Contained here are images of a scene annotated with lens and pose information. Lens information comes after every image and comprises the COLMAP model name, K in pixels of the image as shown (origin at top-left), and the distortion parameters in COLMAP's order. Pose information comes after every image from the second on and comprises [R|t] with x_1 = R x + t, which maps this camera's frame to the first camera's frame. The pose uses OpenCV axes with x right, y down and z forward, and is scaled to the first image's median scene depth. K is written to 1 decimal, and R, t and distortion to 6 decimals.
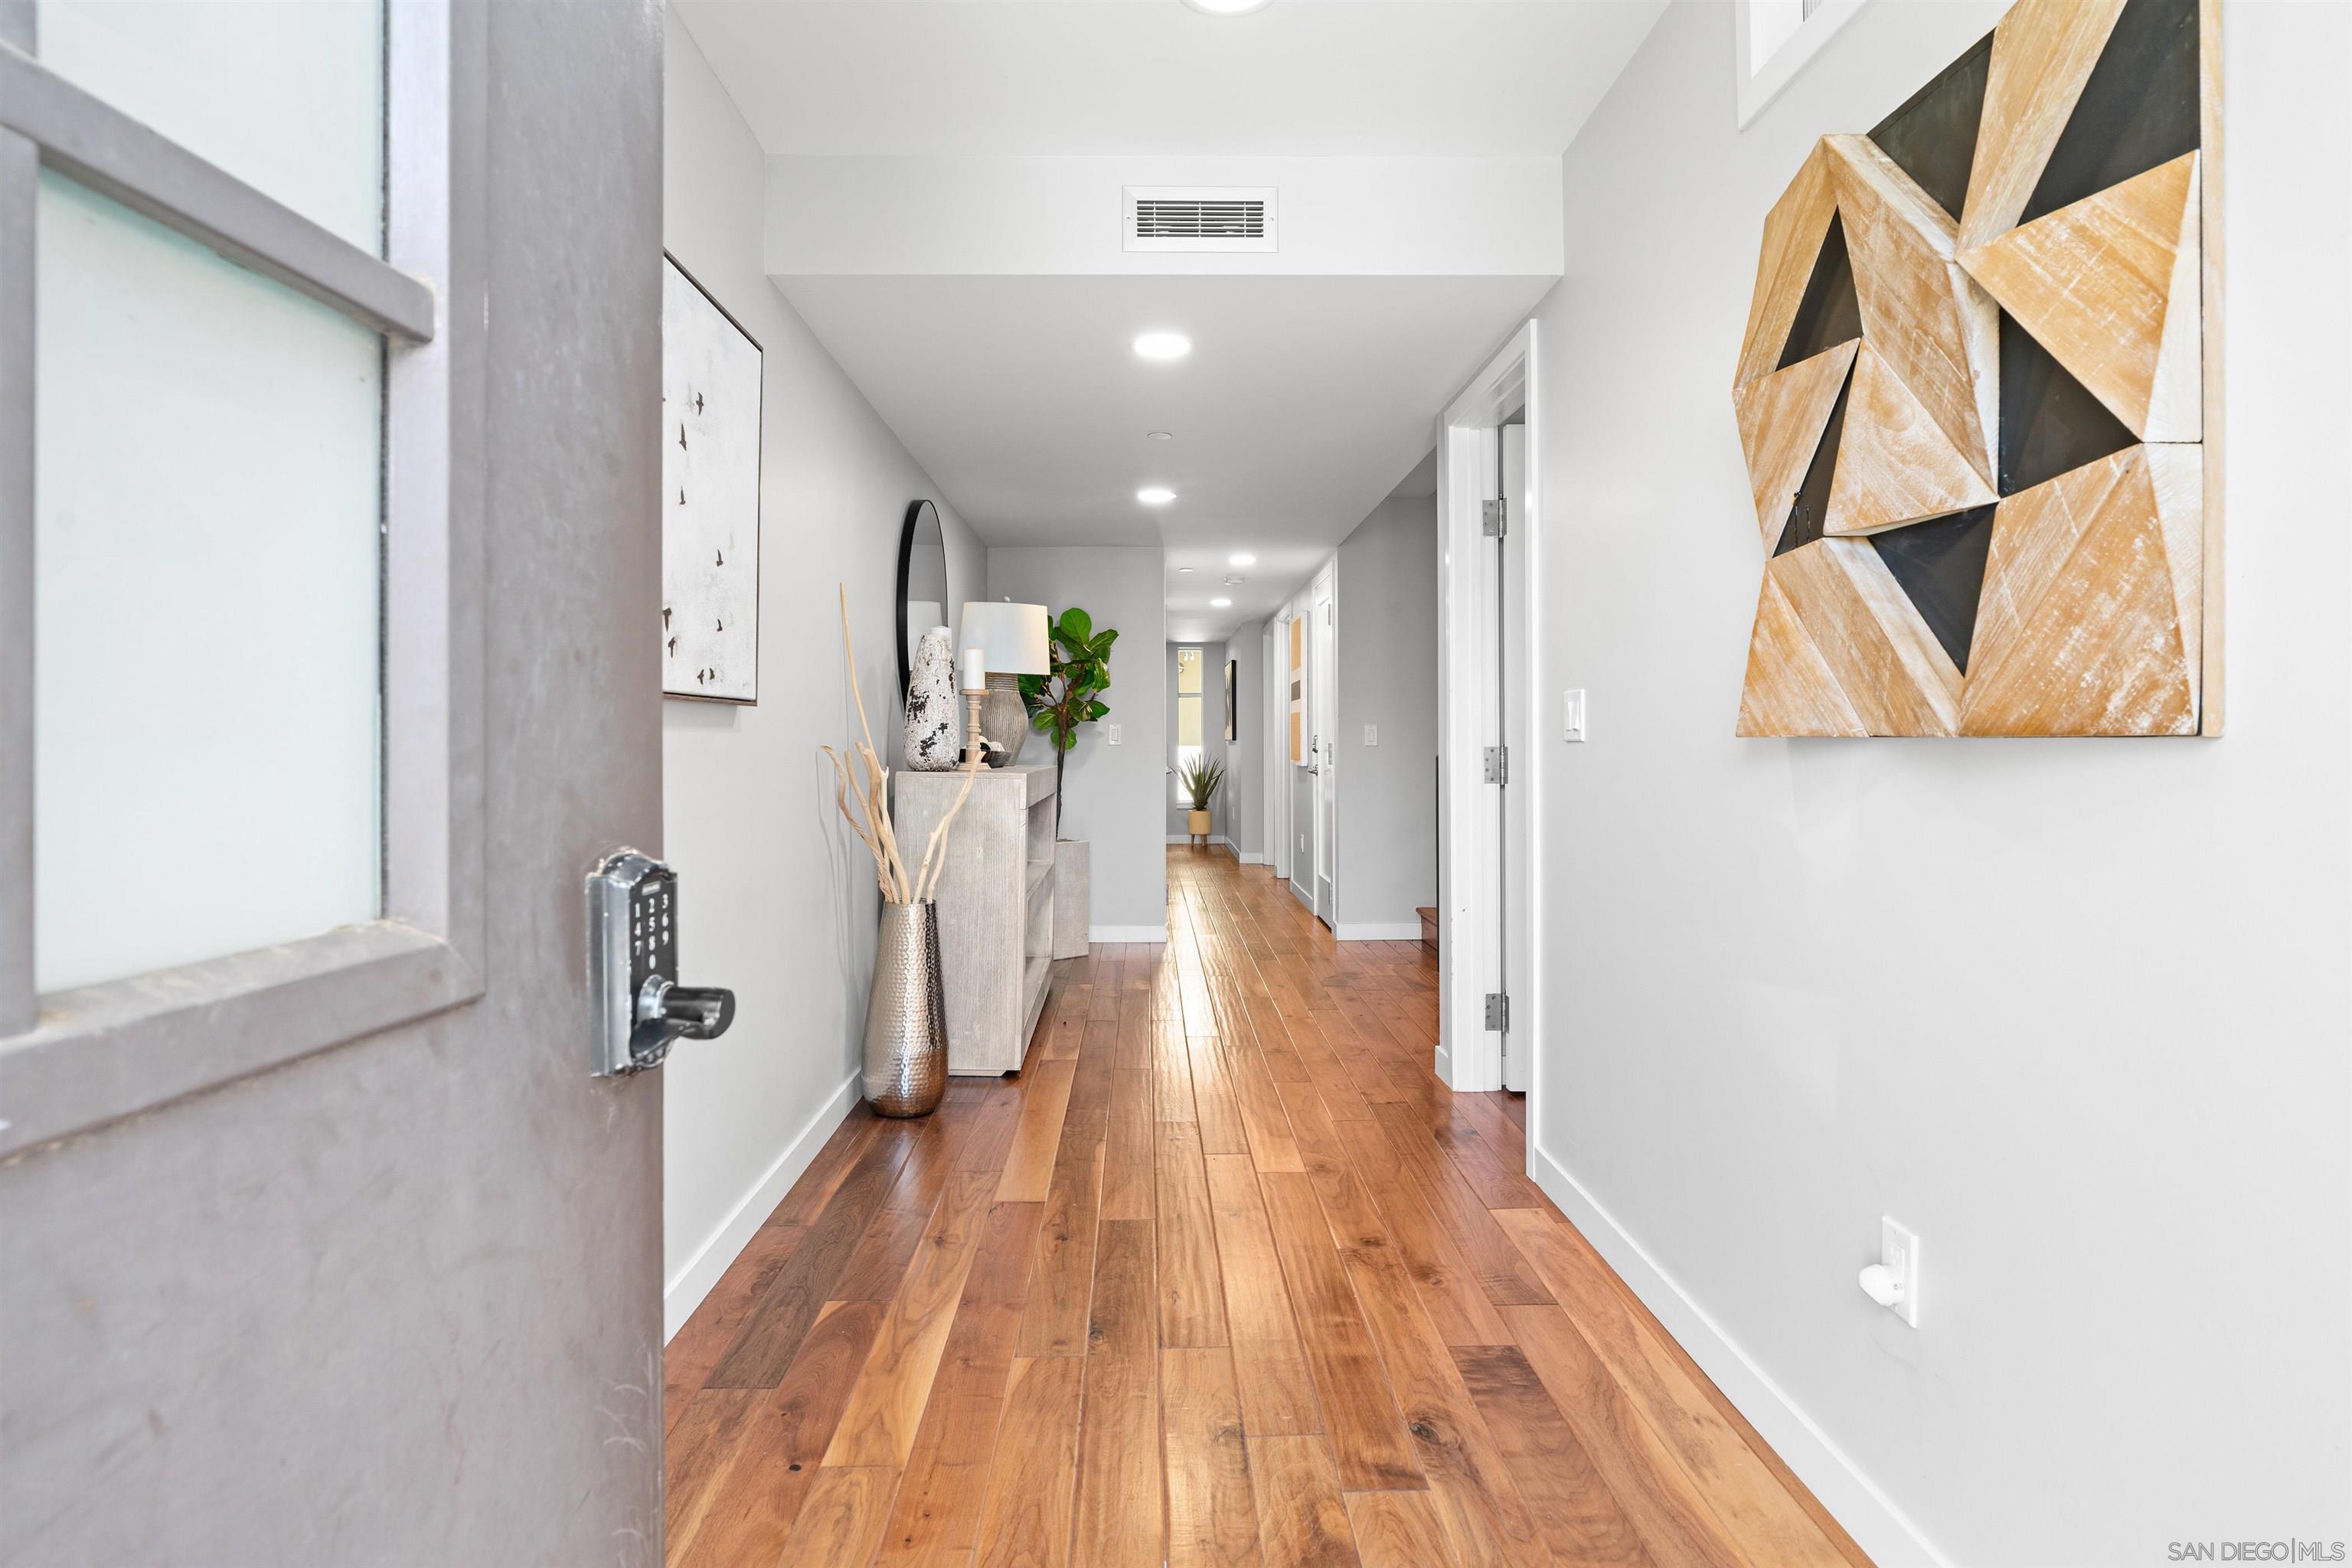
lens RADIAL K [[1274.4, 0, 1176.3], [0, 1274.4, 742.8], [0, 0, 1]] dist [0.000059, 0.000737]
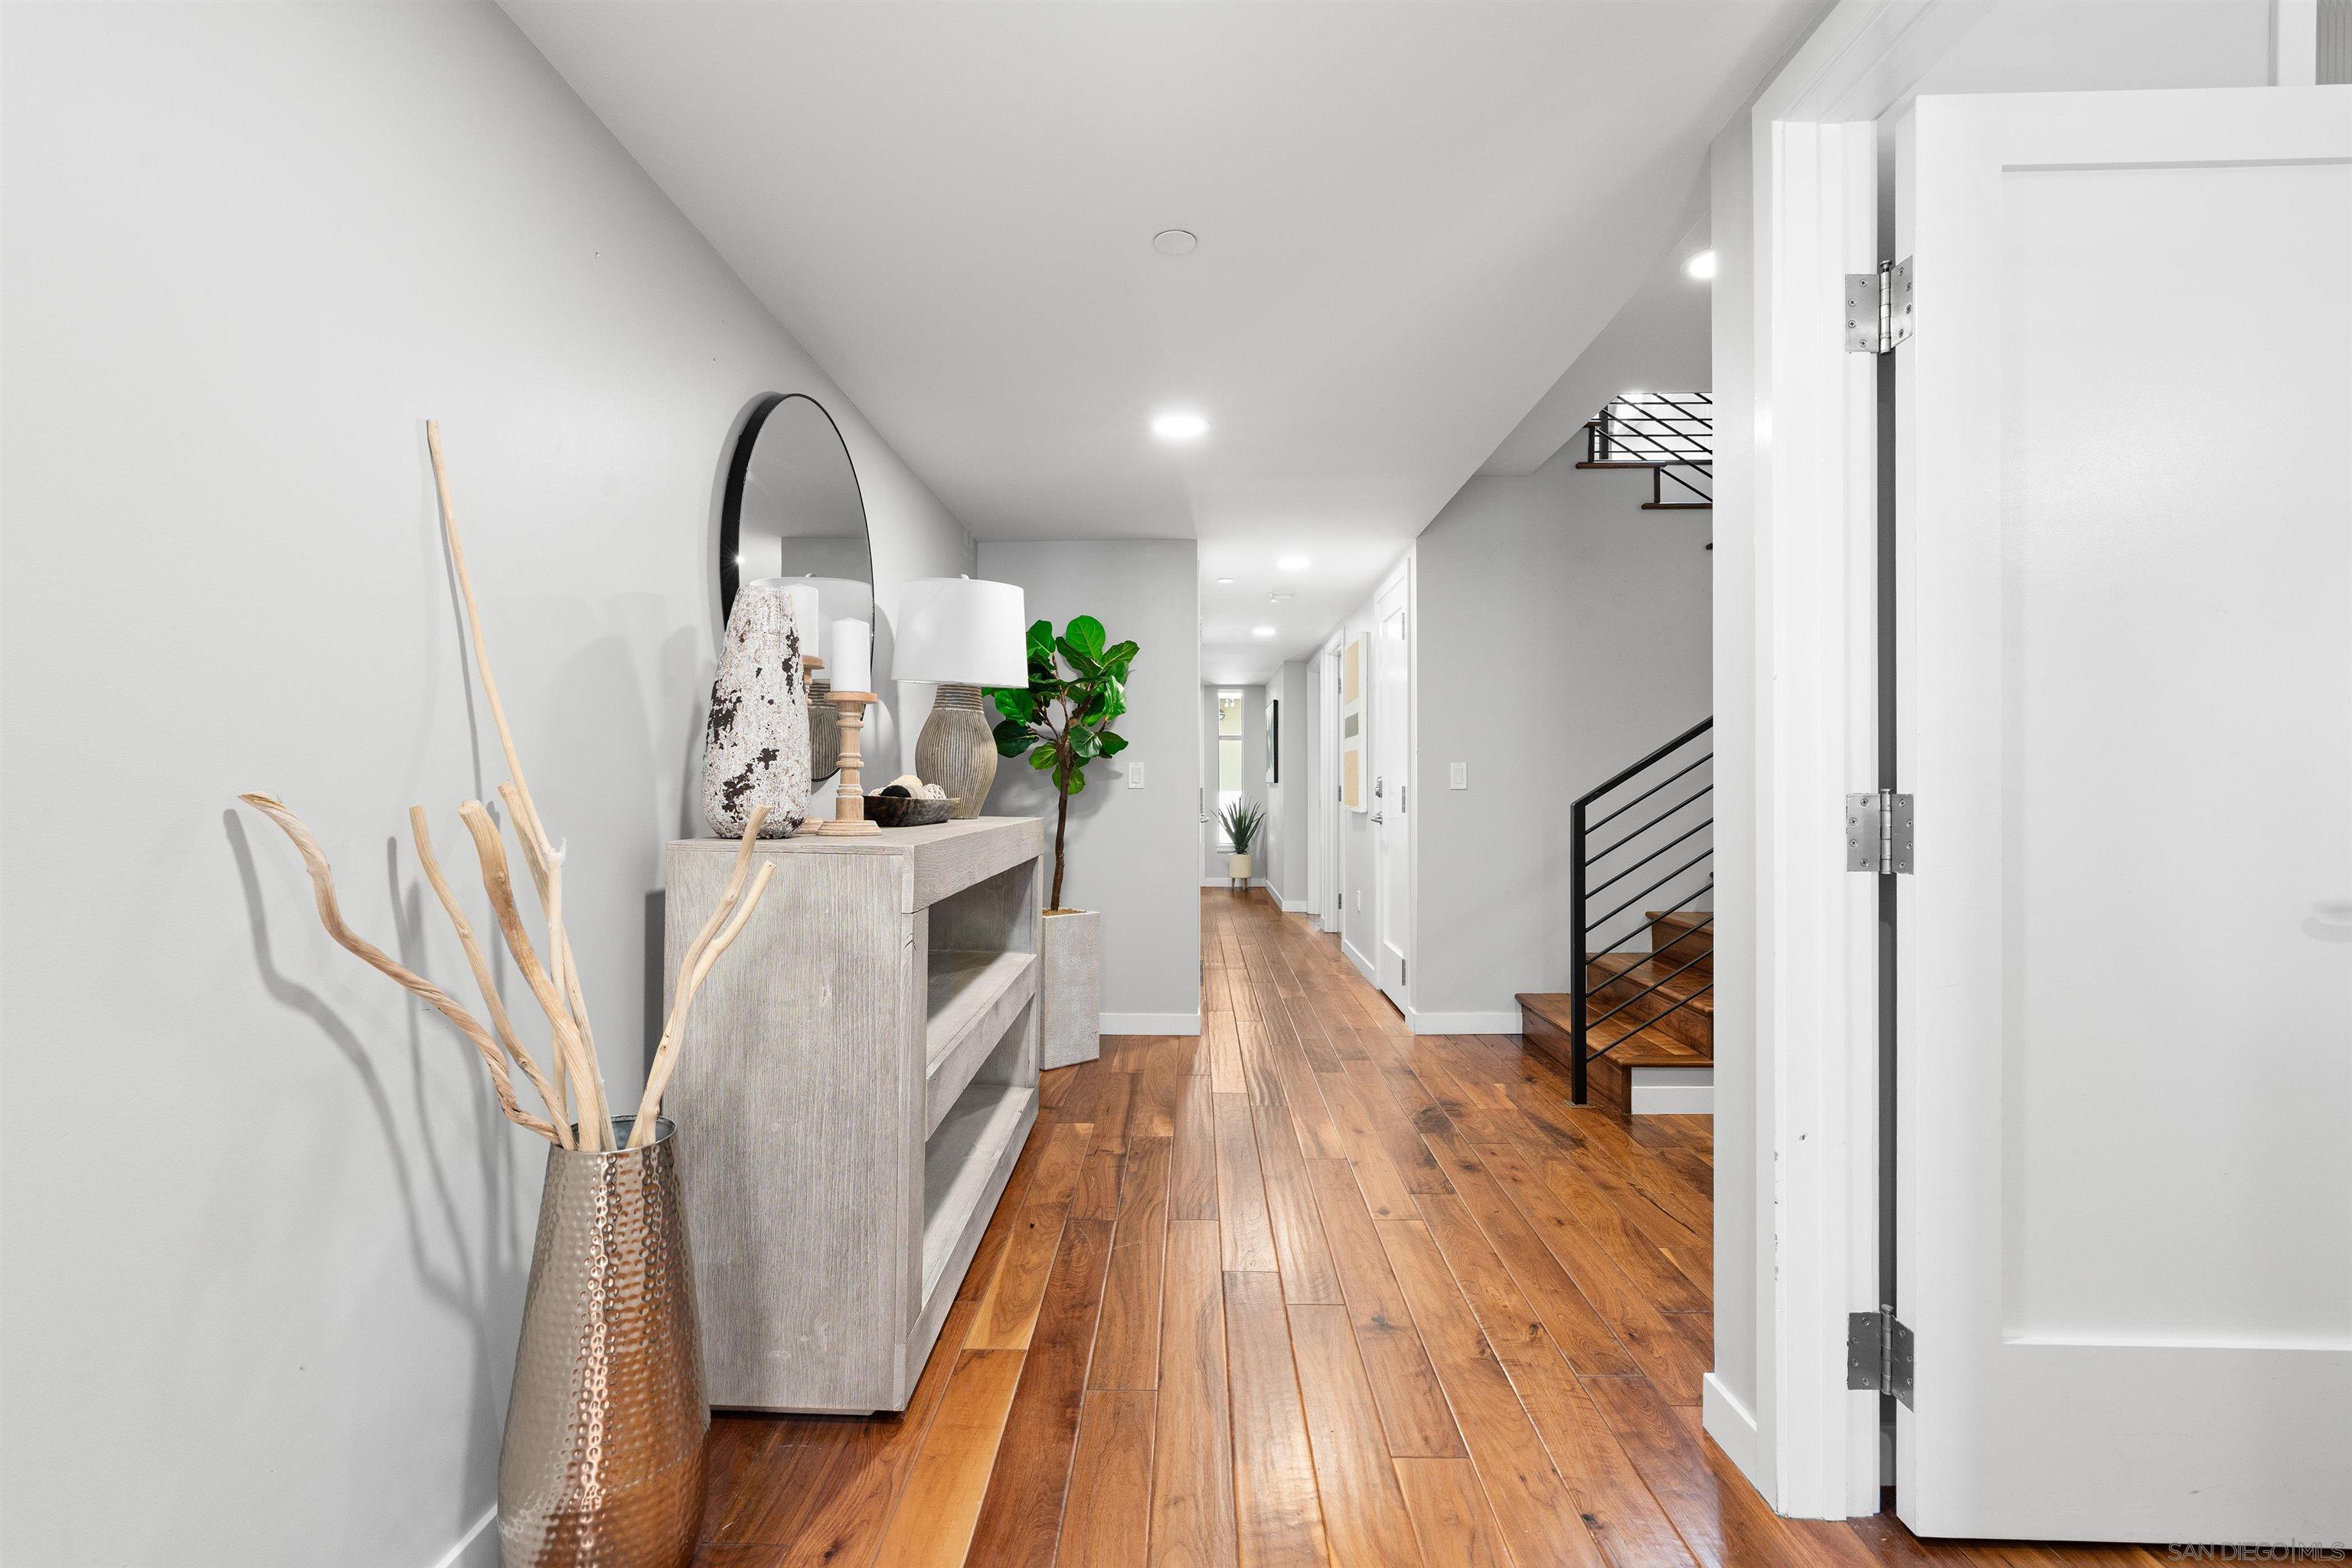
lens RADIAL K [[1062.1, 0, 1167.9], [0, 1062.1, 790.0], [0, 0, 1]] dist [-0.001838, -0.000083]
pose [[0.998841, 0.000220, -0.048133, 0.004162], [-0.000012, 0.999991, 0.004334, -0.000138], [0.048133, -0.004328, 0.998832, 0.343466]]
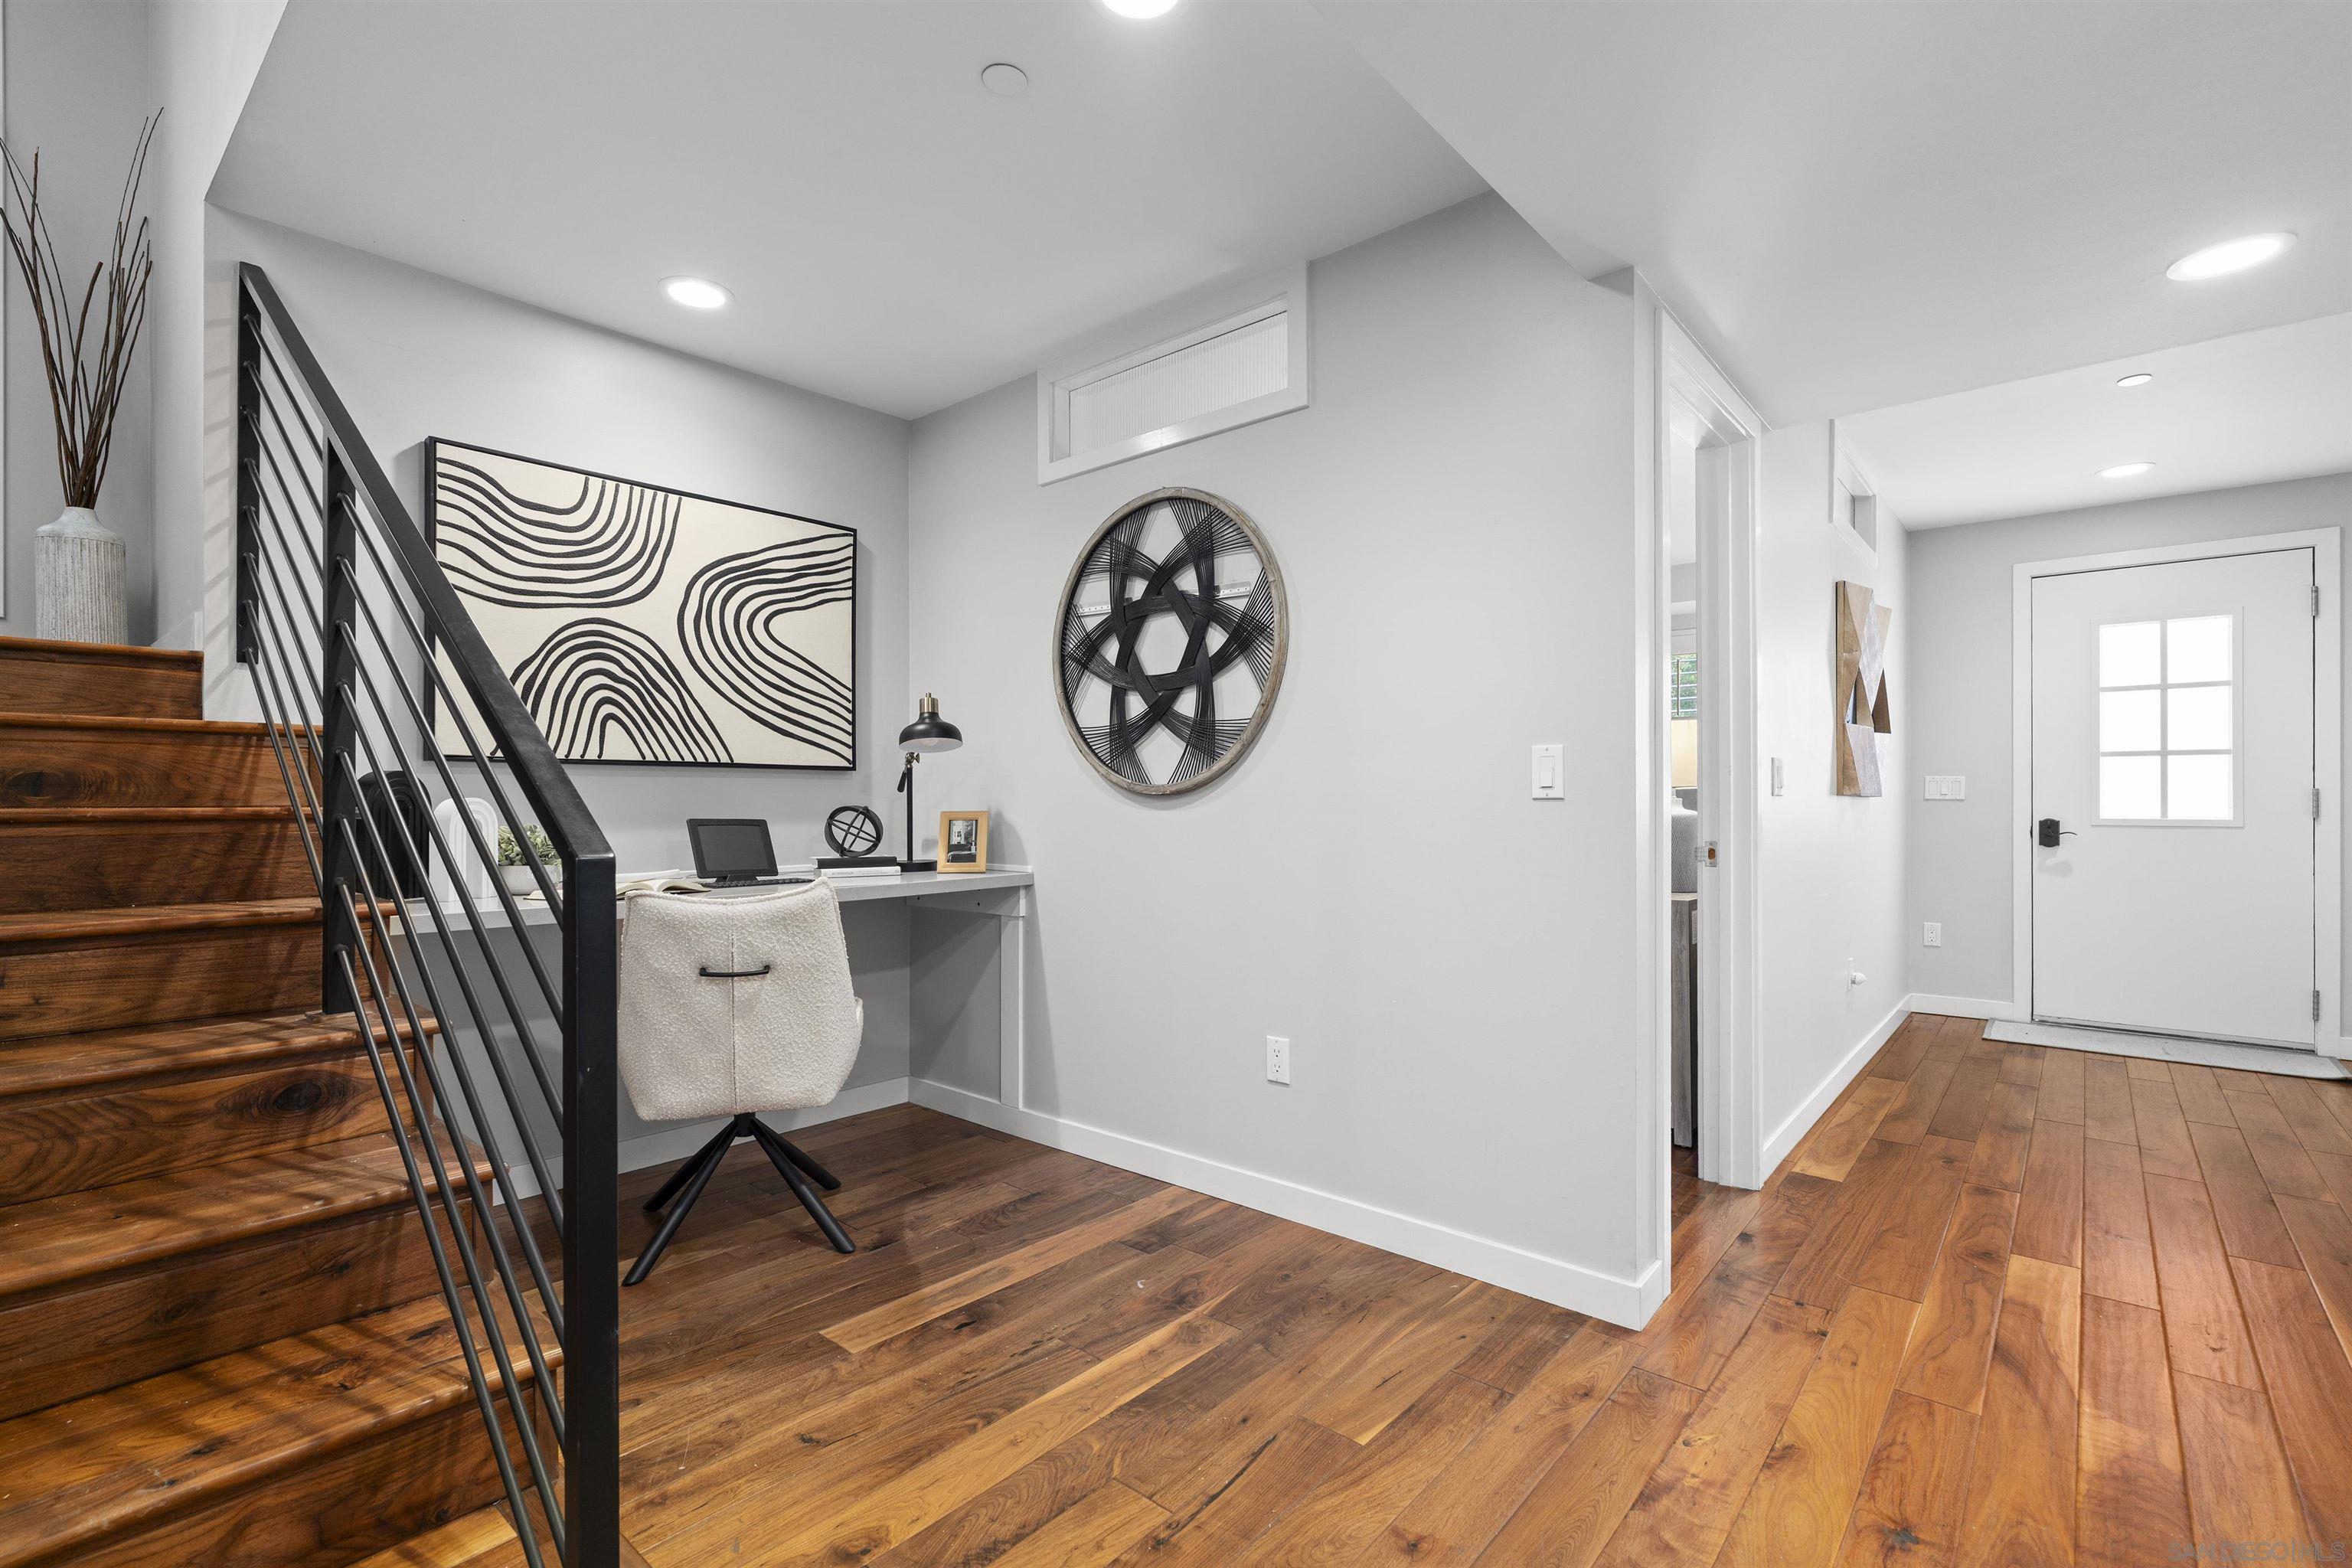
lens RADIAL K [[1063.2, 0, 1169.4], [0, 1063.2, 802.3], [0, 0, 1]] dist [-0.003355, 0.000091]
pose [[-0.734659, 0.004412, 0.678422, 0.013800], [0.005265, 0.999986, -0.000802, 0.002581], [-0.678416, 0.002983, -0.734672, 1.008087]]
